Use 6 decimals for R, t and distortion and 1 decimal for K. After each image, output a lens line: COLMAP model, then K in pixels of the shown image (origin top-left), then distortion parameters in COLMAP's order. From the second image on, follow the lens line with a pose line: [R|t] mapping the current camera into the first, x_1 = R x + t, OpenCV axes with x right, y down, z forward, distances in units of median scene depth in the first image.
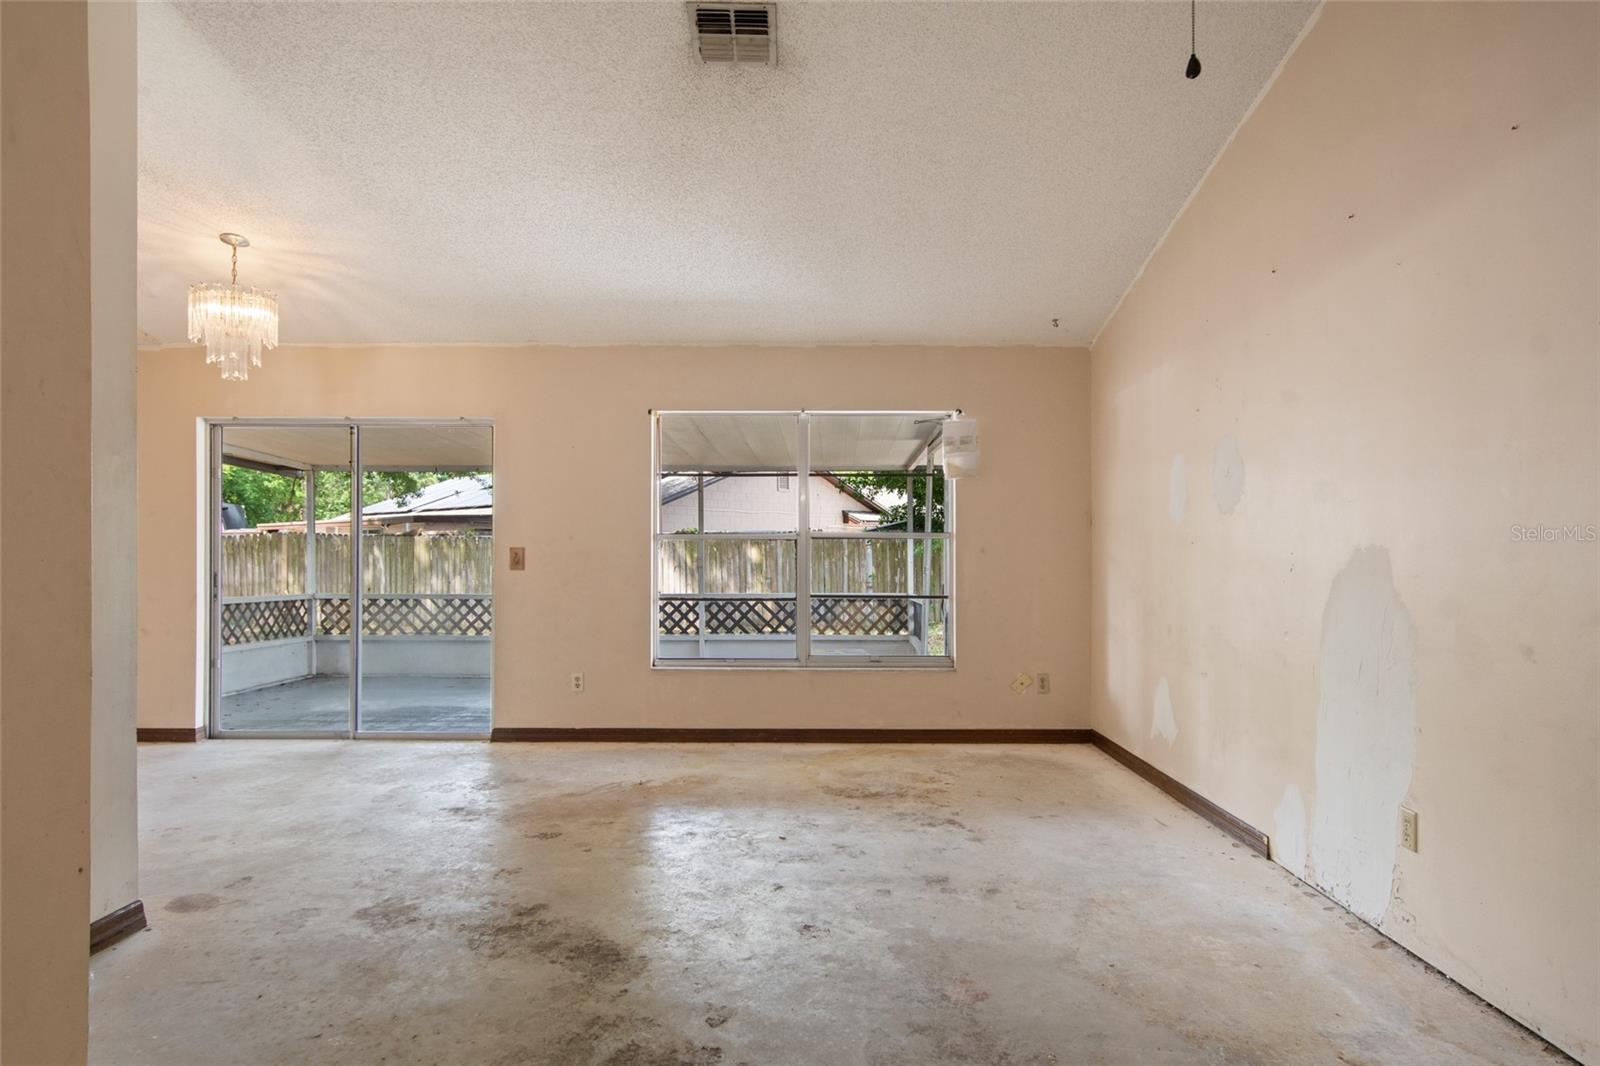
lens RADIAL K [[968.6, 0, 803.4], [0, 968.6, 548.4], [0, 0, 1]] dist [0.011555, -0.002124]
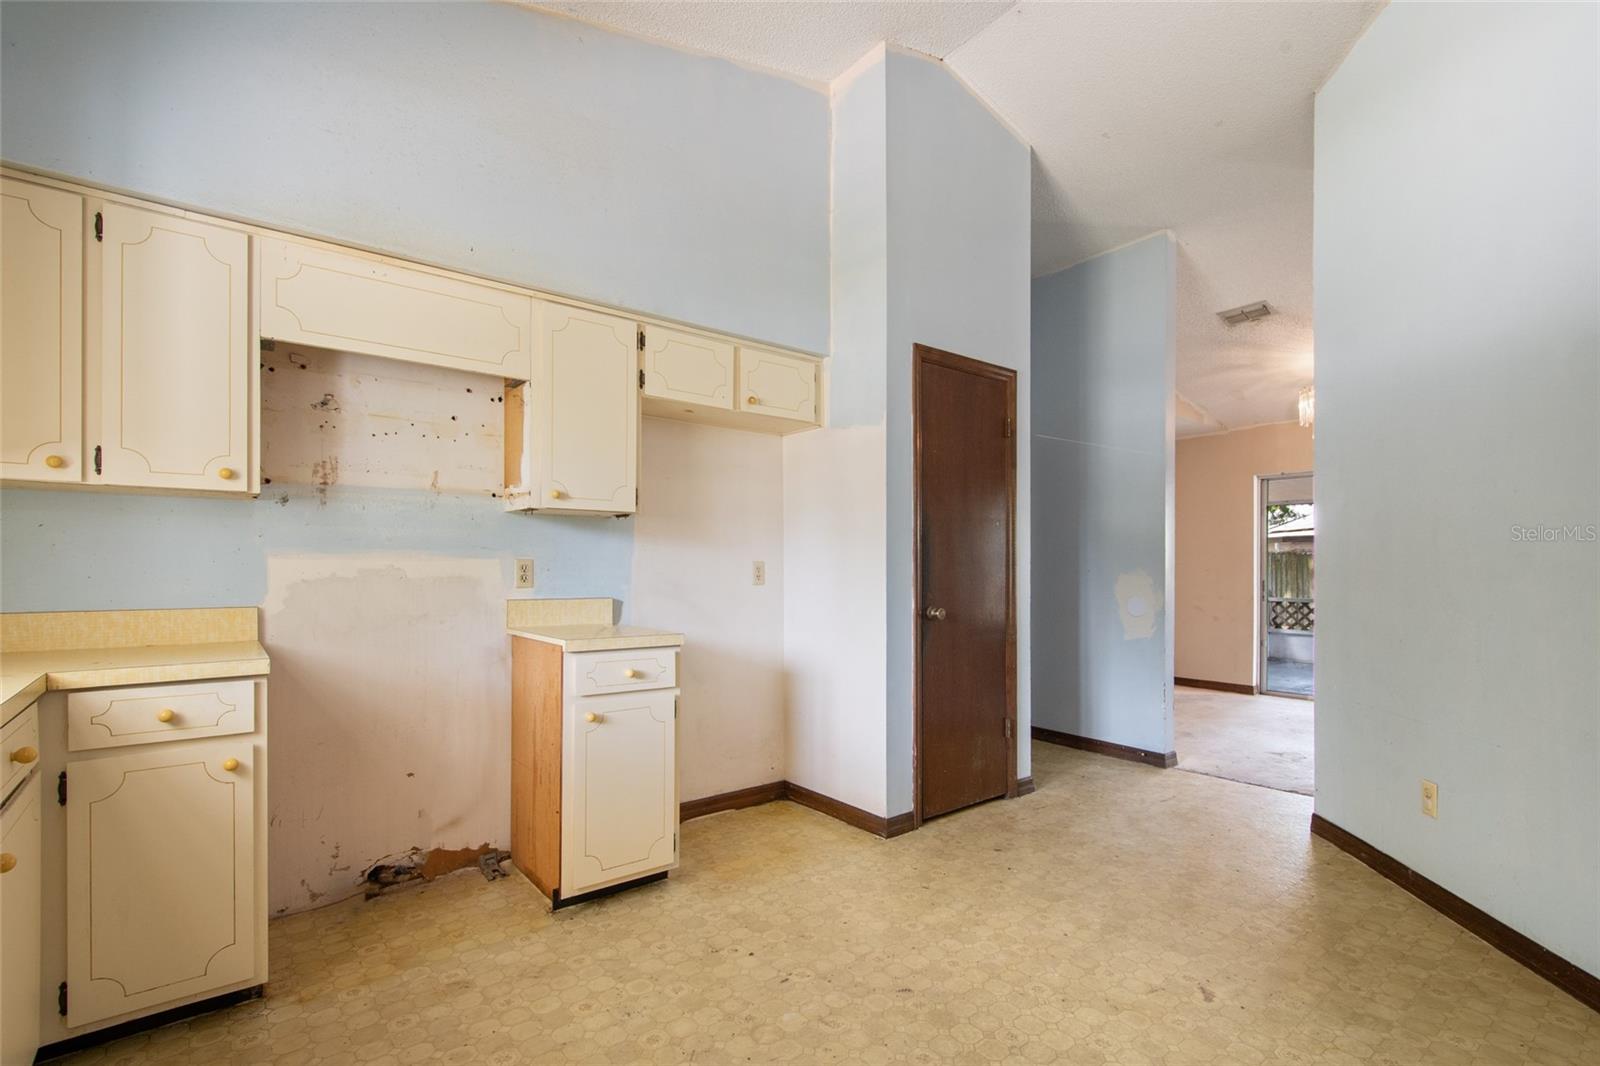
lens RADIAL K [[740.1, 0, 807.4], [0, 740.1, 569.2], [0, 0, 1]] dist [0.016814, -0.011331]
pose [[0.630530, 0.004656, -0.776151, -0.177386], [0.001703, 0.999971, 0.007383, -0.002067], [0.776163, -0.005977, 0.630504, -0.242392]]
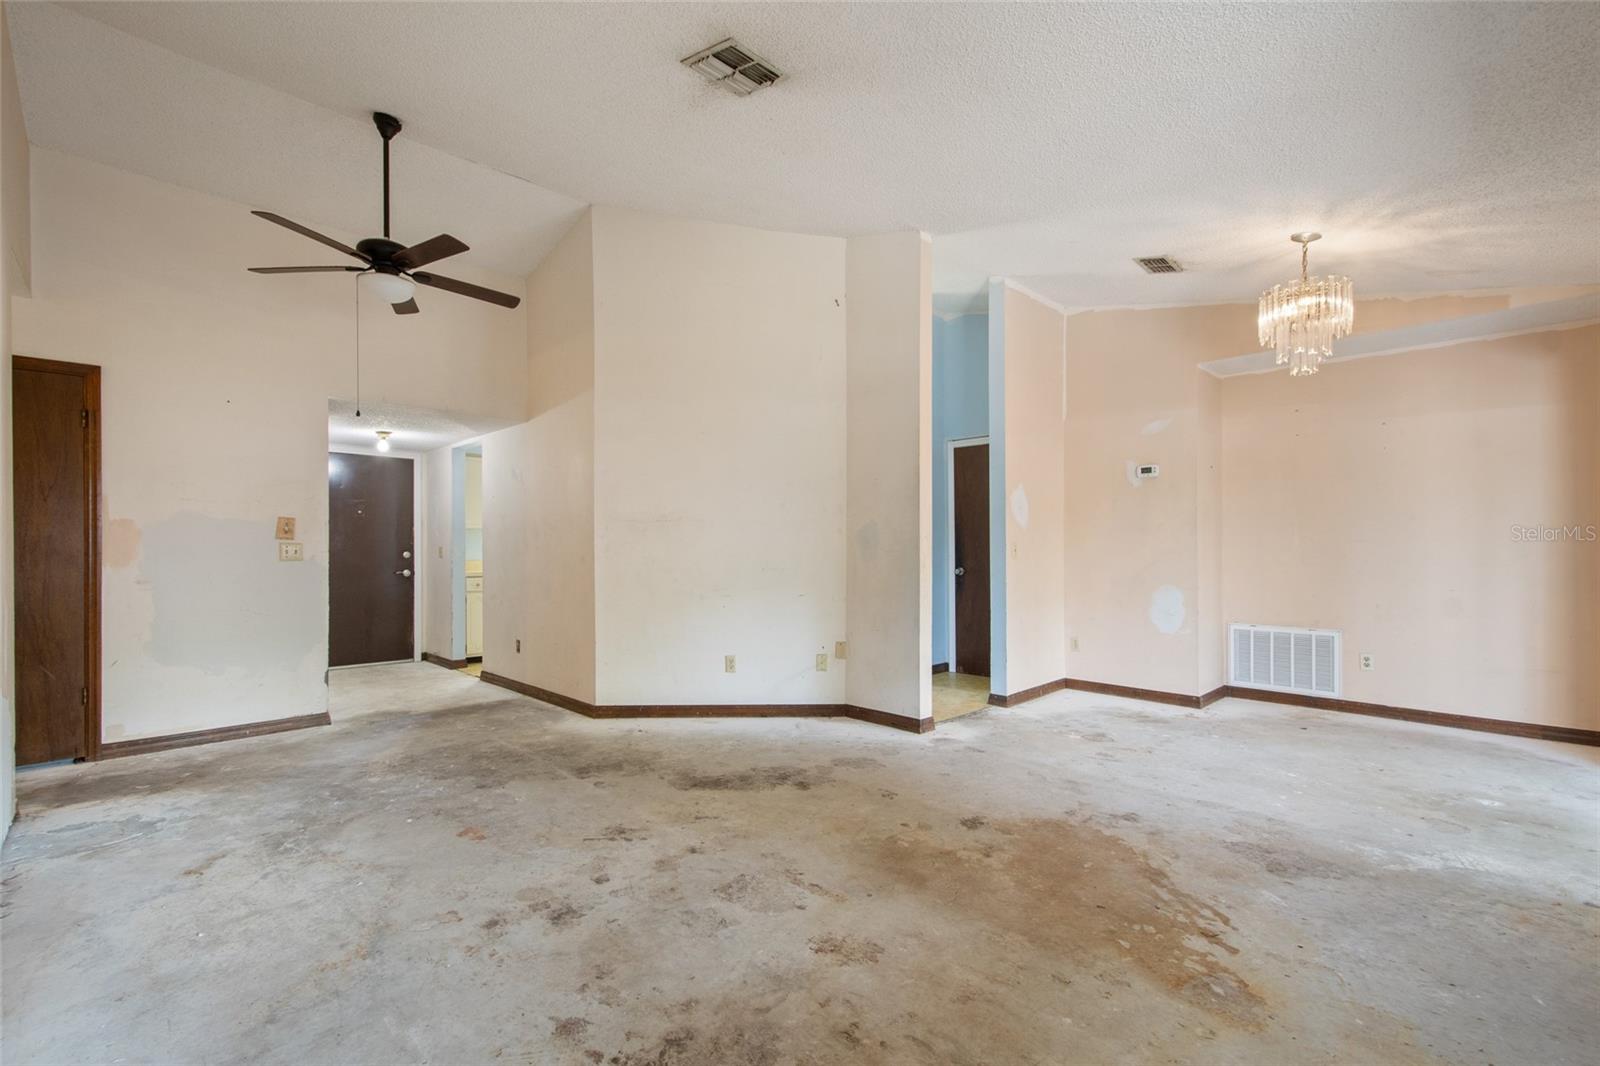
lens RADIAL K [[696.9, 0, 805.7], [0, 696.9, 551.1], [0, 0, 1]] dist [0.020525, -0.008755]
pose [[-0.704305, 0.005767, -0.709874, 0.250332], [0.008537, 0.999963, -0.000346, 0.006908], [0.709846, -0.006304, -0.704328, 0.927748]]
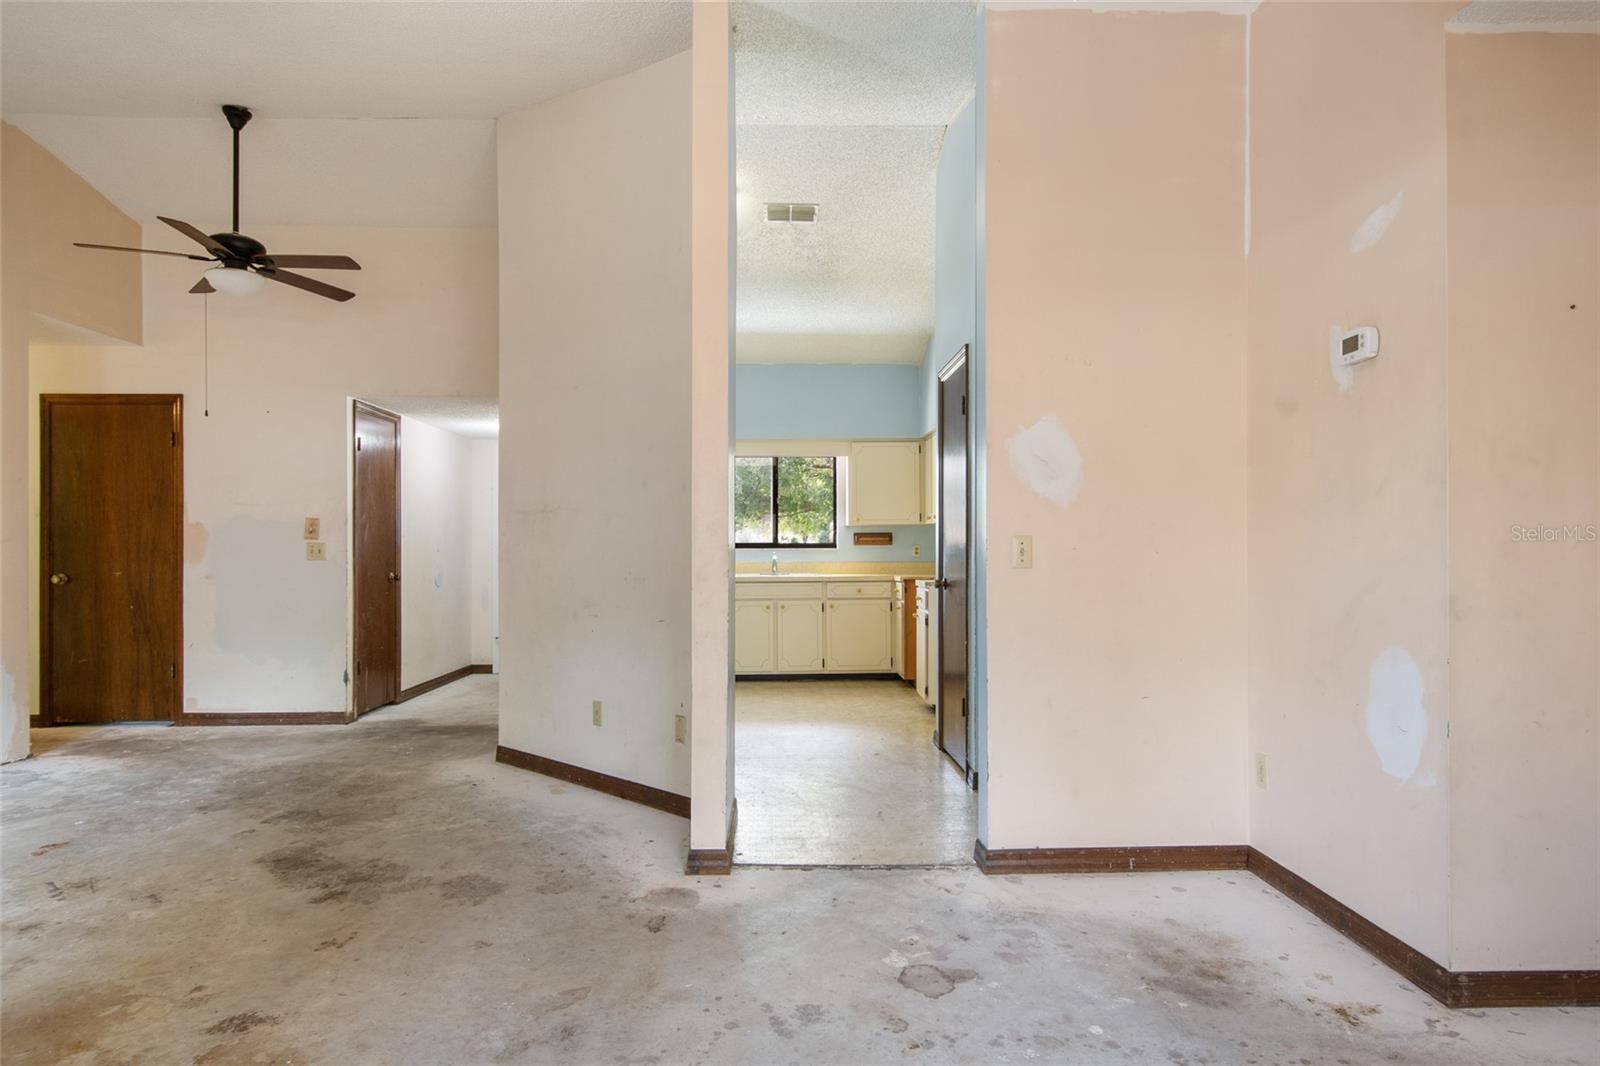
lens RADIAL K [[922.1, 0, 803.5], [0, 922.1, 550.7], [0, 0, 1]] dist [0.022756, -0.021882]
pose [[-0.999208, 0.002527, -0.039704, -0.388484], [0.002778, 0.999977, -0.006265, 0.009973], [0.039688, -0.006371, -0.999192, 1.048061]]
